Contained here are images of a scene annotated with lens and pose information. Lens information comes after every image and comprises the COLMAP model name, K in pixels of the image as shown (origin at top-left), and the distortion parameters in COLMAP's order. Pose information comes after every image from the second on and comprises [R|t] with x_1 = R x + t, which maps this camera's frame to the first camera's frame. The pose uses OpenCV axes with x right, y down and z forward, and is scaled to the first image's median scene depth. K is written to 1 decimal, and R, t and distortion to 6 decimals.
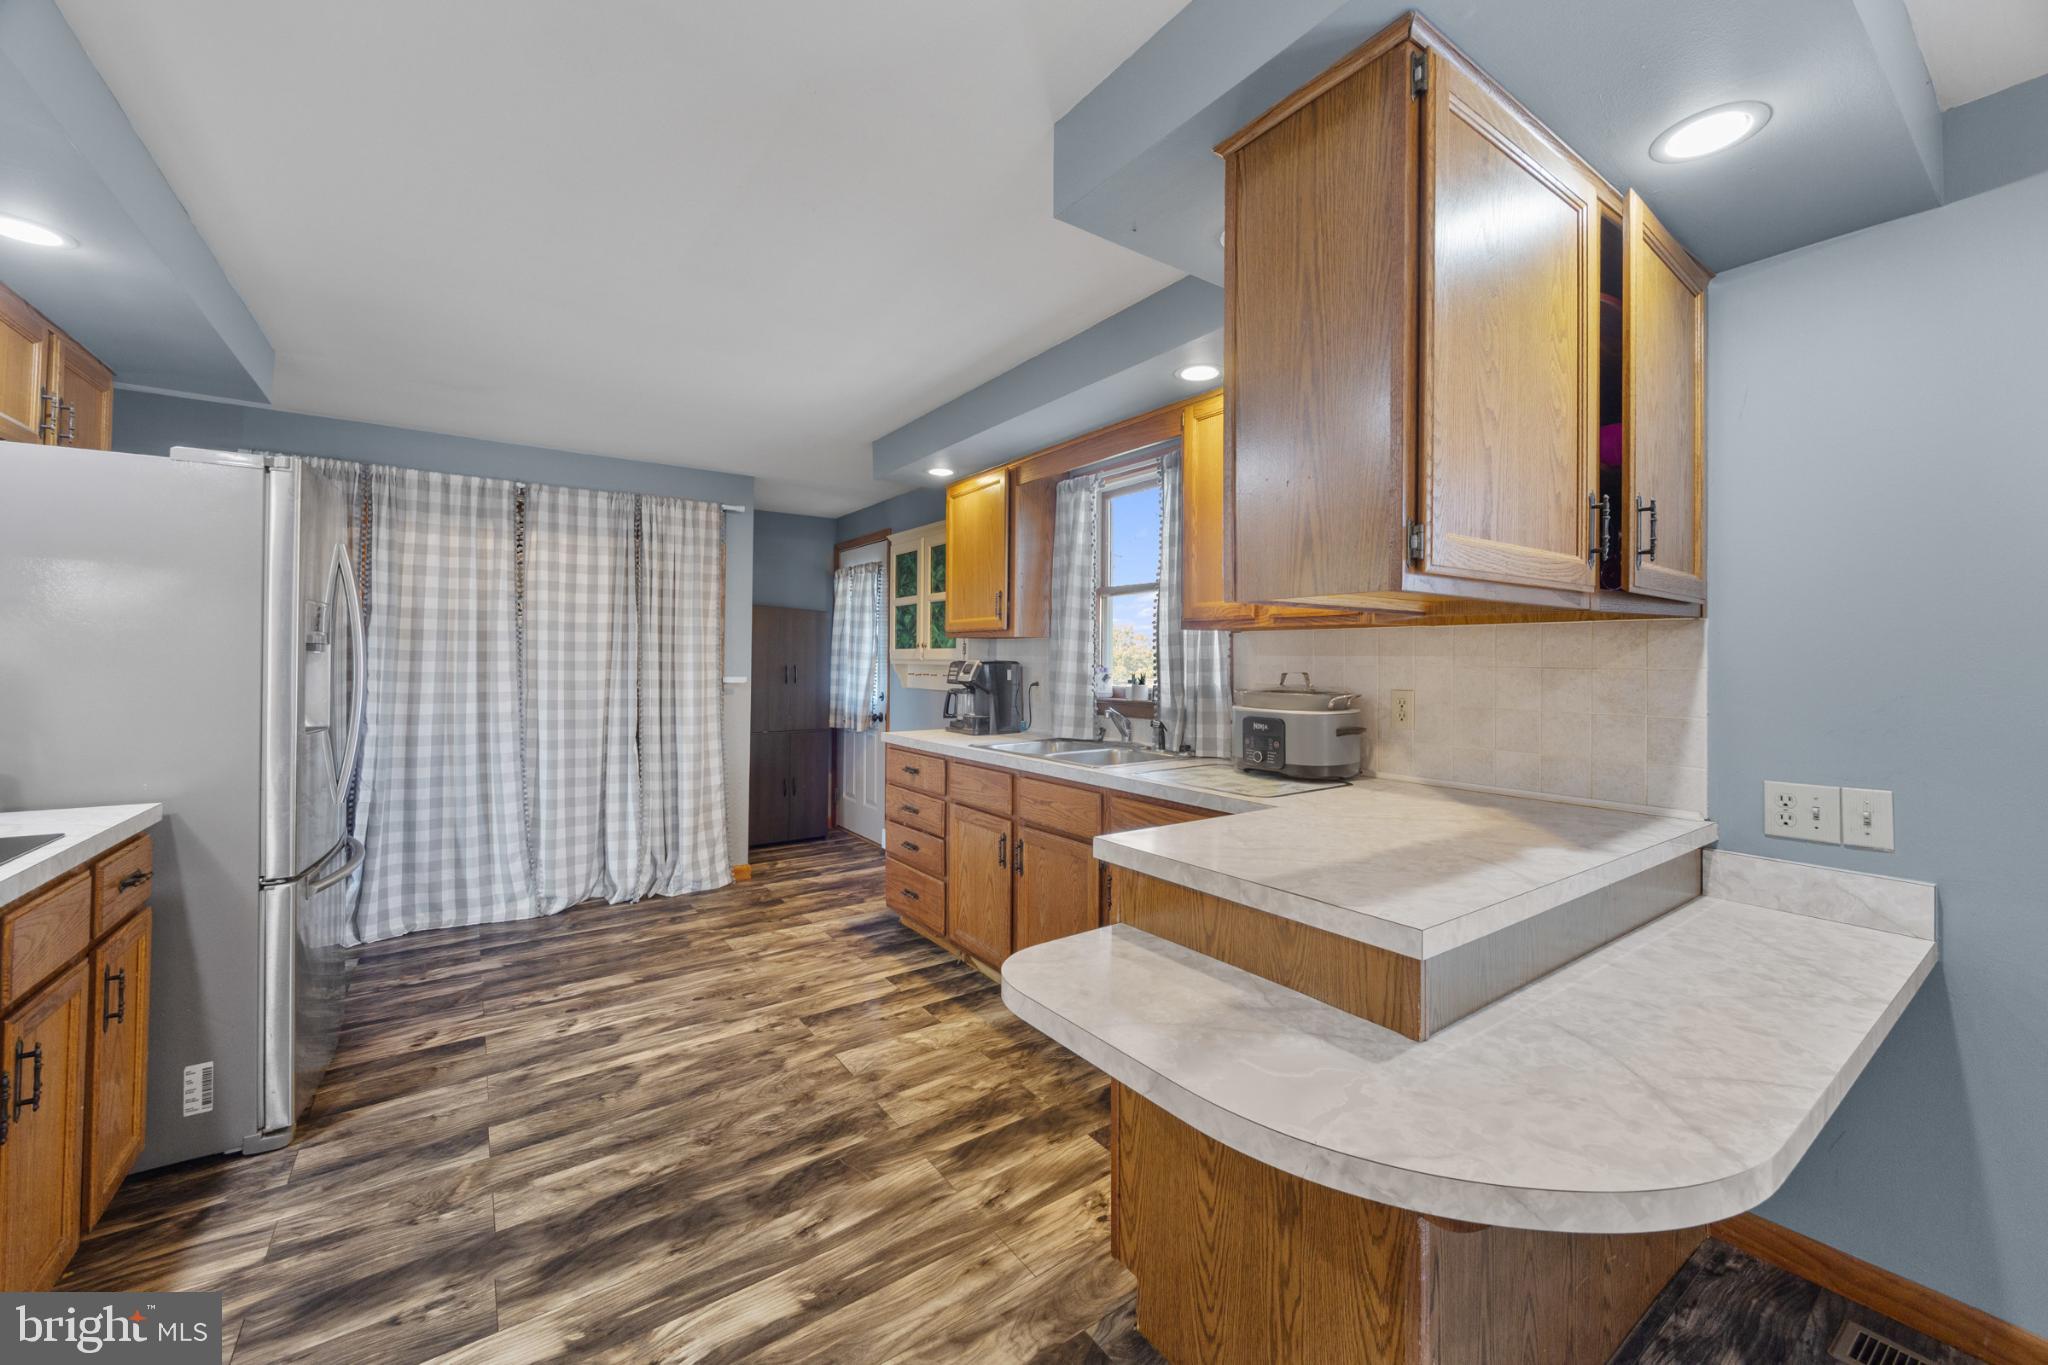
lens RADIAL K [[801.6, 0, 1044.5], [0, 801.6, 649.7], [0, 0, 1]] dist [-0.000451, 0.000274]
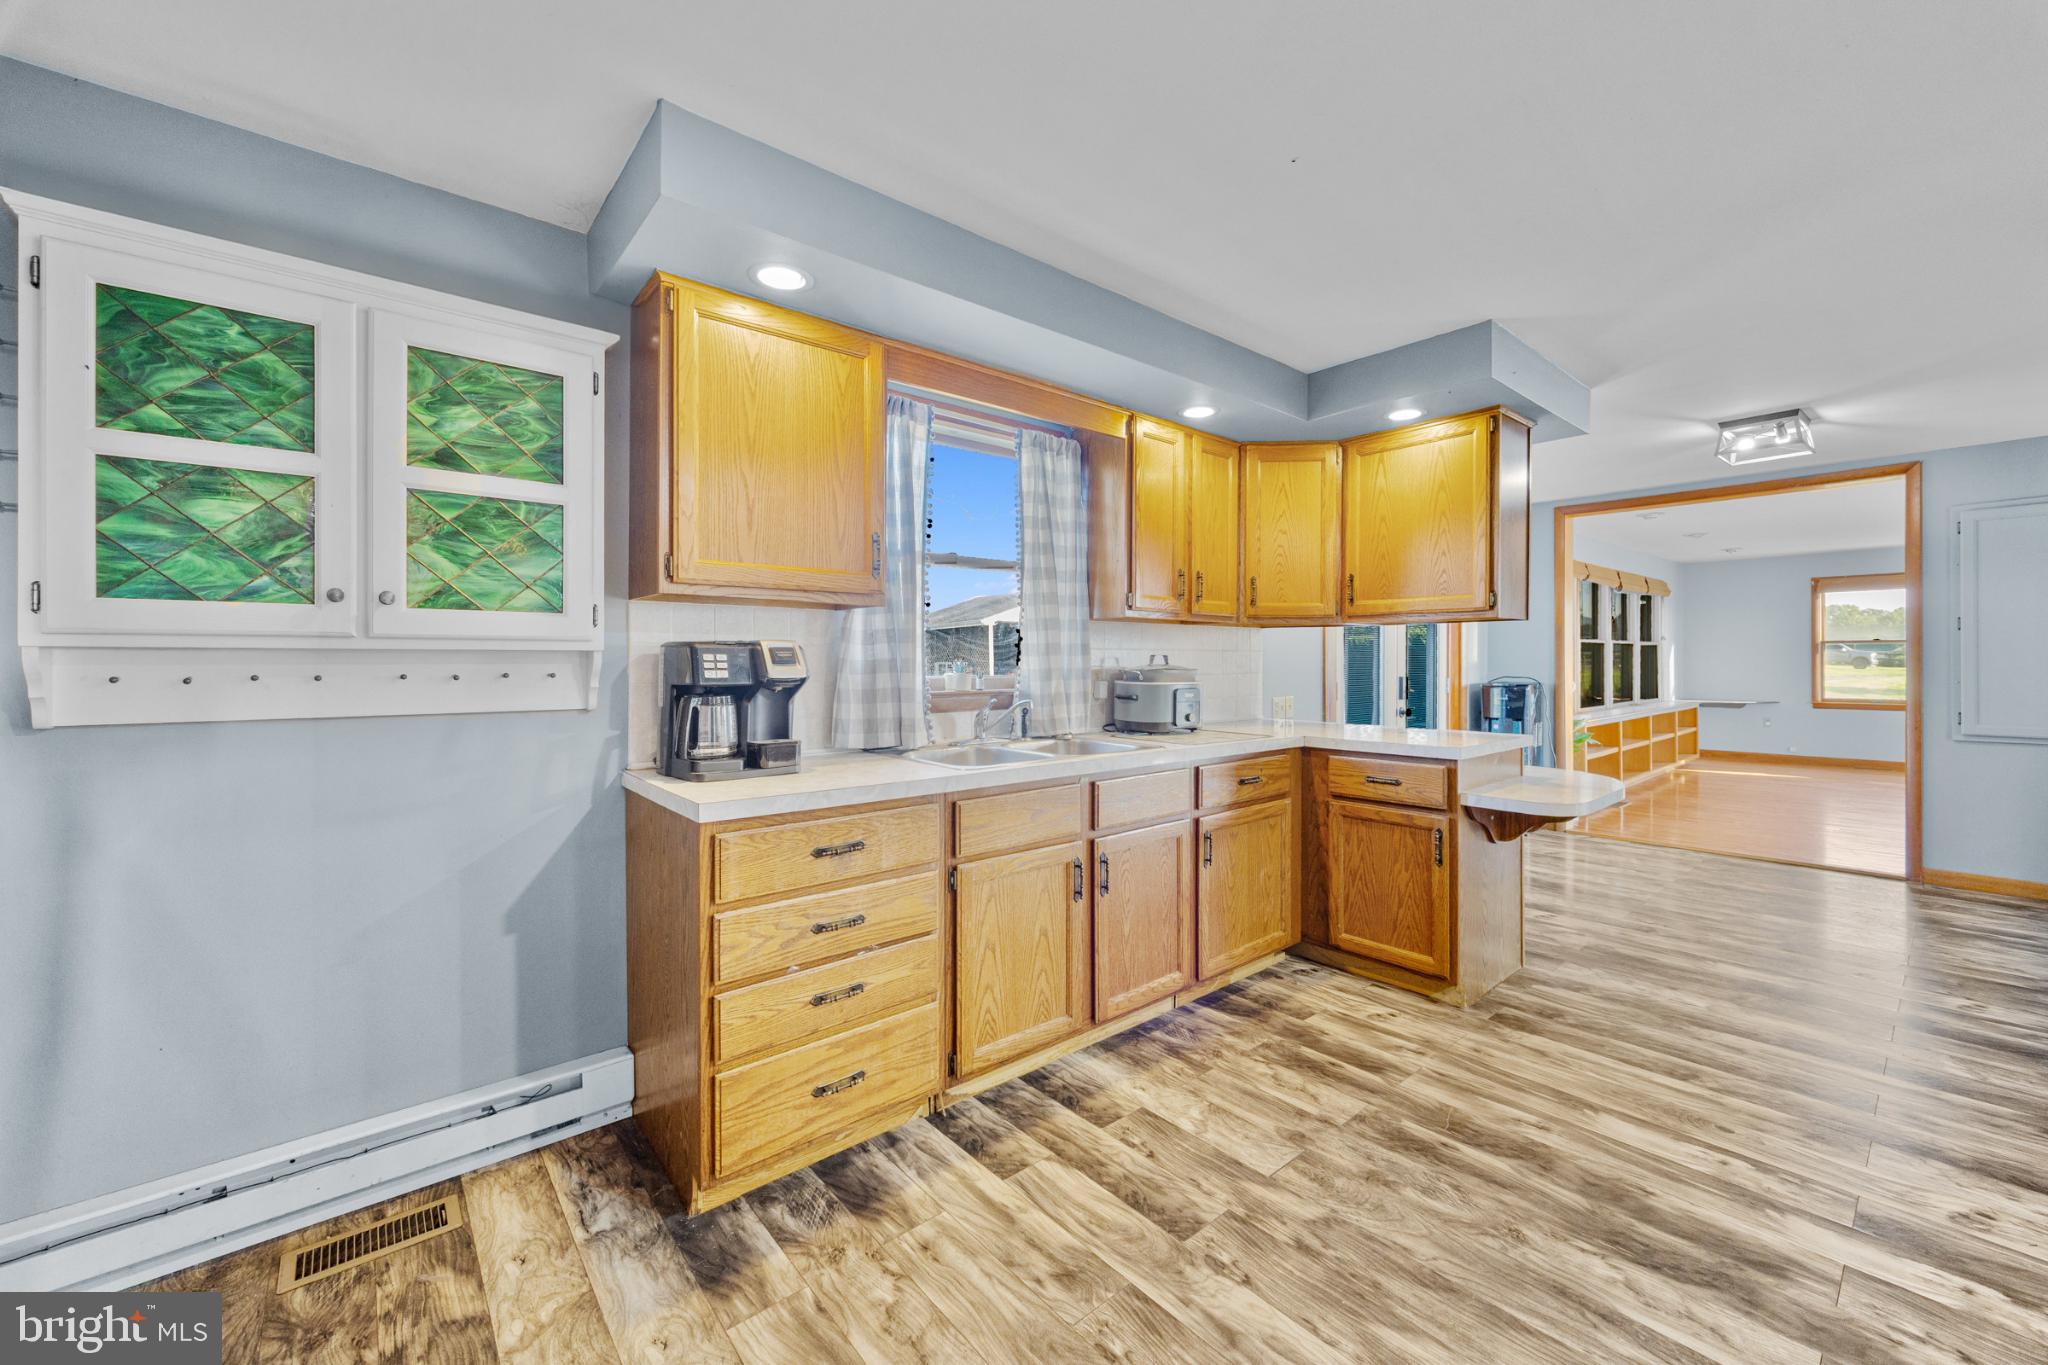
lens RADIAL K [[801.6, 0, 1044.5], [0, 801.6, 649.7], [0, 0, 1]] dist [-0.000451, 0.000274]
pose [[-0.085106, 0.004678, 0.996361, -0.710053], [-0.012207, 0.999909, -0.005738, 0.023043], [-0.996297, -0.012651, -0.085041, 0.926119]]
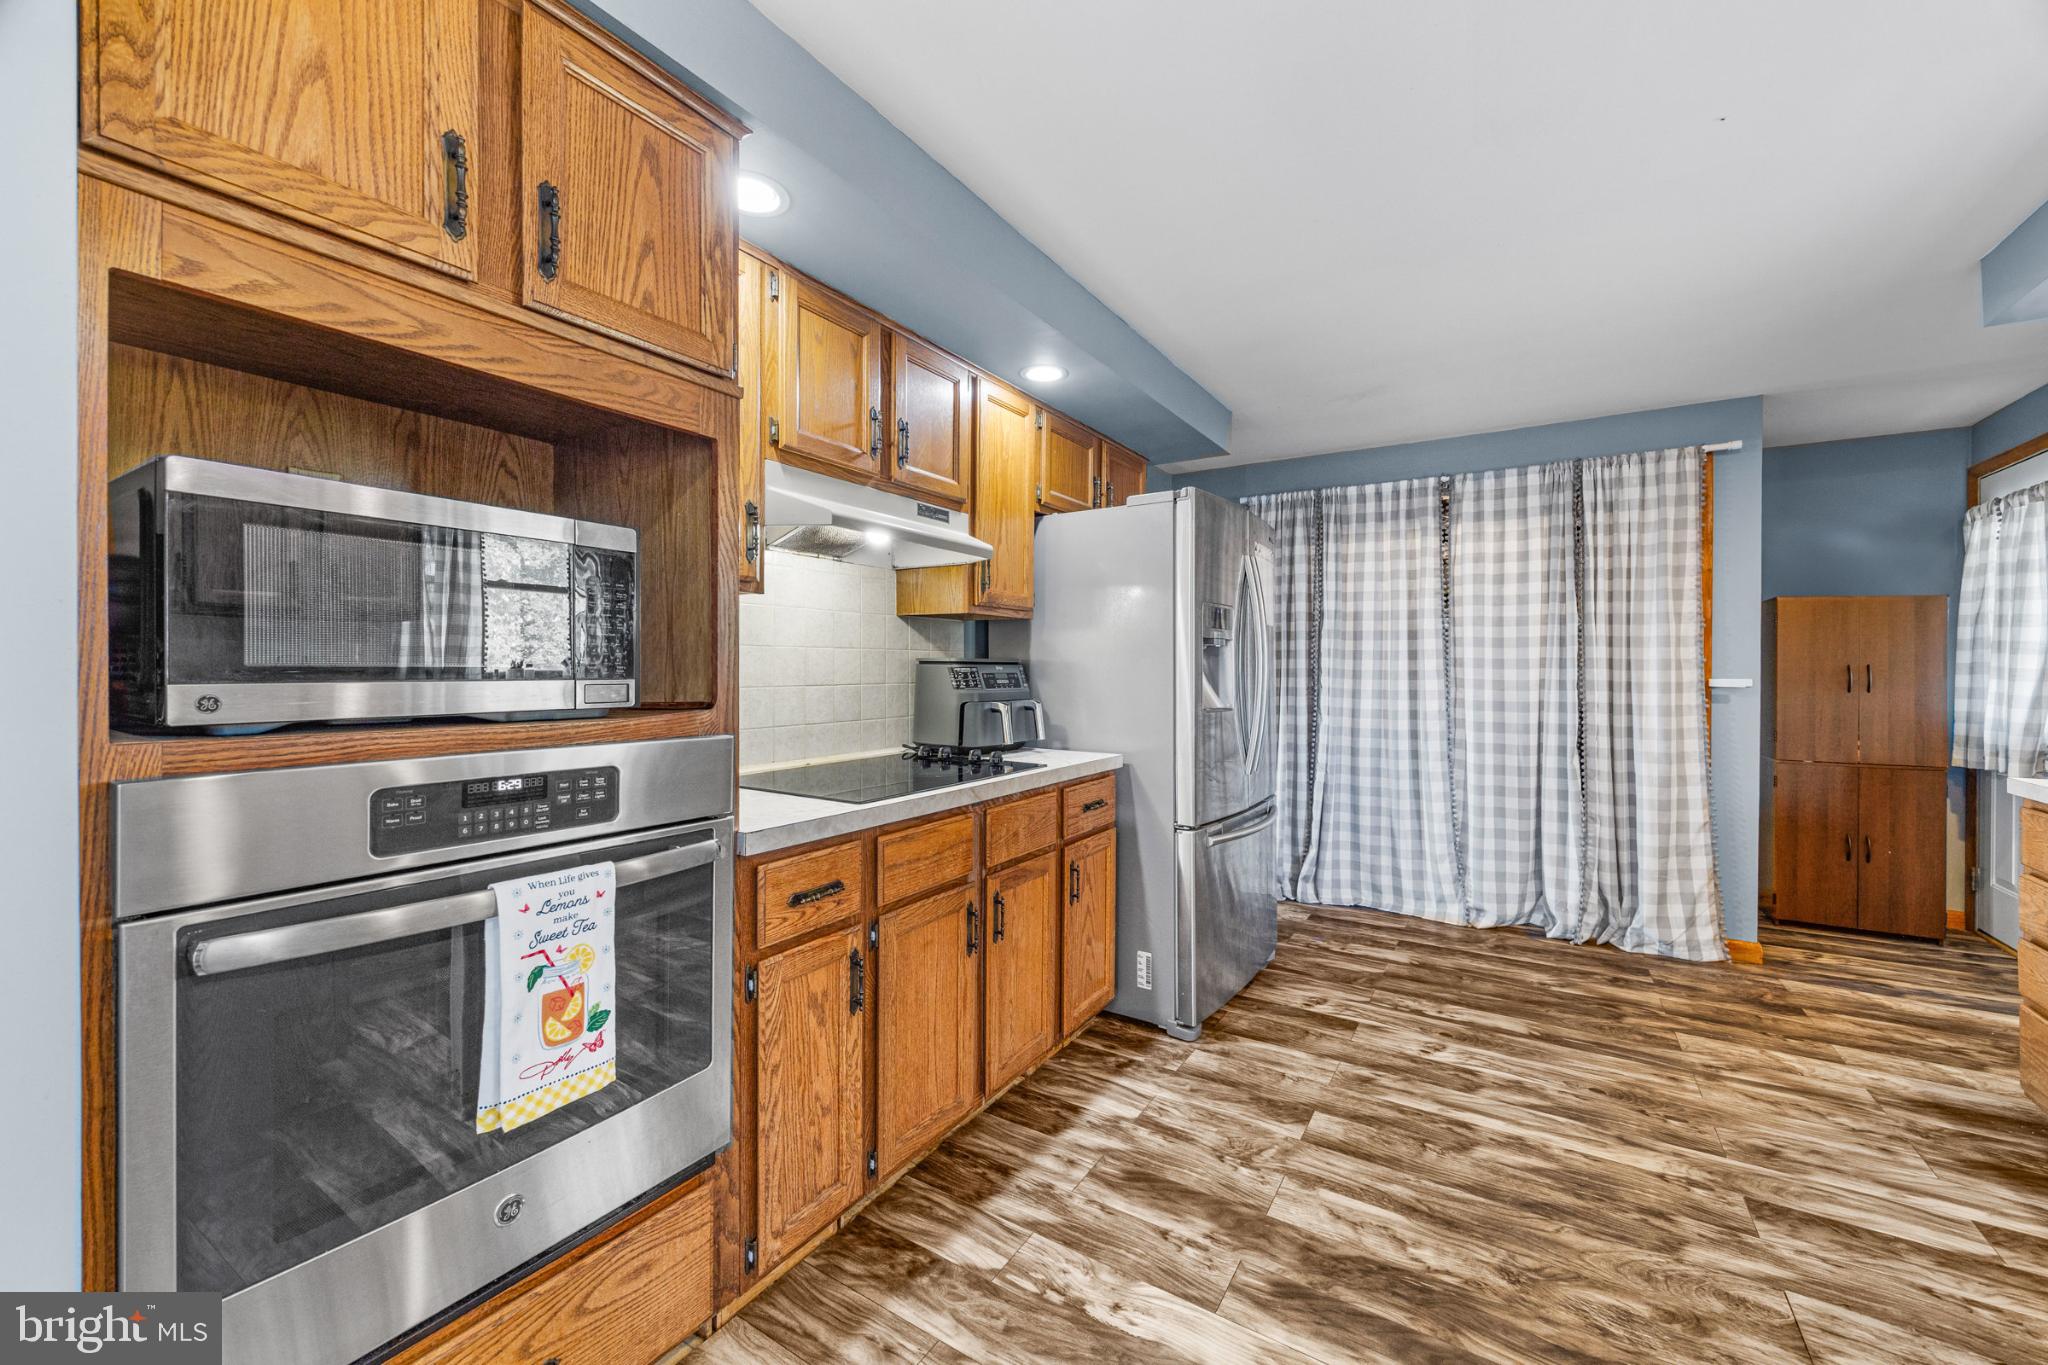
lens RADIAL K [[790.6, 0, 1024.8], [0, 790.6, 670.3], [0, 0, 1]] dist [-0.001237, -0.000266]
pose [[0.362897, -0.003381, -0.931823, 0.062225], [0.012375, 0.999923, 0.001191, 0.022237], [0.931747, -0.011963, 0.362911, 0.186931]]
